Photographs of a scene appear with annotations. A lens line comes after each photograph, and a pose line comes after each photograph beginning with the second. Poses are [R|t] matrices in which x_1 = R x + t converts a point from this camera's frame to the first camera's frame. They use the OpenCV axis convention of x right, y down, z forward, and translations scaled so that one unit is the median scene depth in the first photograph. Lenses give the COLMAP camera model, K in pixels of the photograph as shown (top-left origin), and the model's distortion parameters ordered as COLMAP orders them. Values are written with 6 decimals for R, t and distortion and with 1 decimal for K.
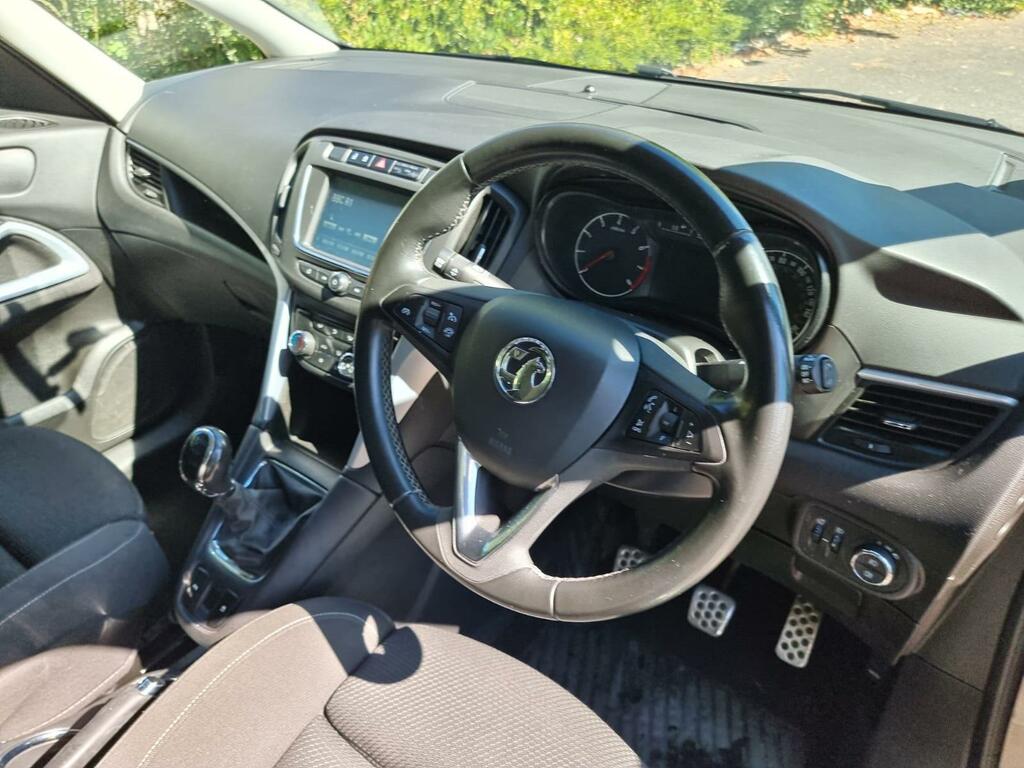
lens RADIAL K [[829.6, 0, 510.4], [0, 829.6, 397.5], [0, 0, 1]] dist [0.001193, -0.001220]
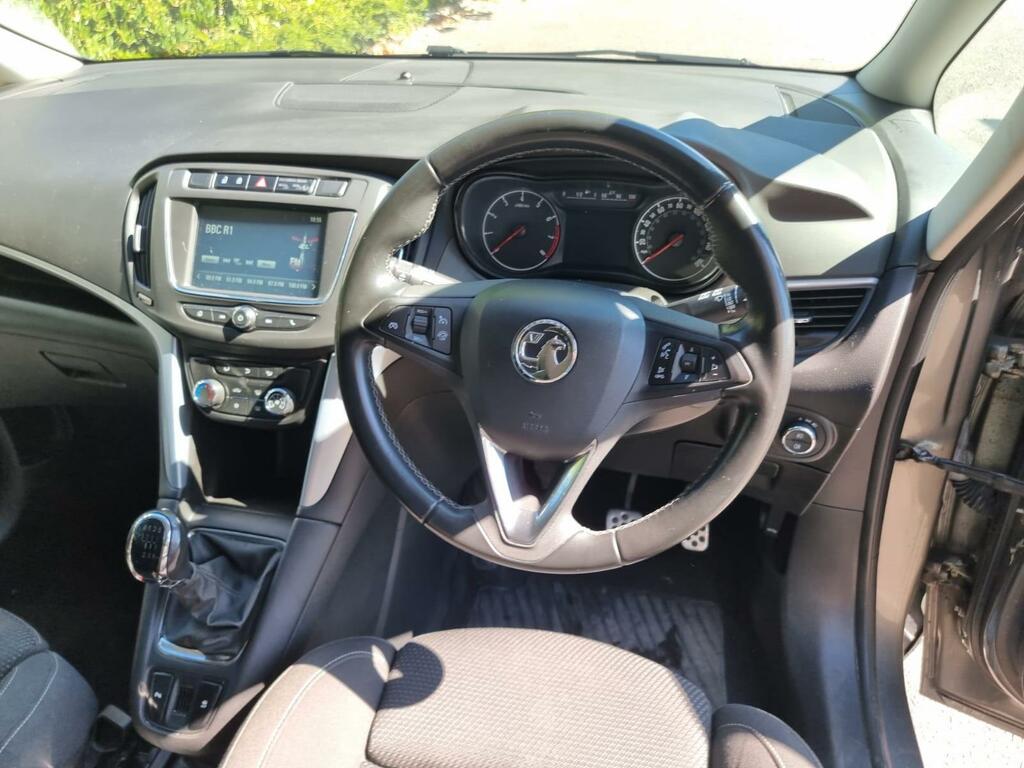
lens RADIAL K [[823.5, 0, 525.9], [0, 823.5, 384.0], [0, 0, 1]] dist [0.055014, -0.089380]
pose [[0.884596, -0.264766, 0.383913, -0.294401], [0.256795, 0.963710, 0.072929, -0.053088], [-0.389290, 0.034074, 0.920485, 0.034605]]
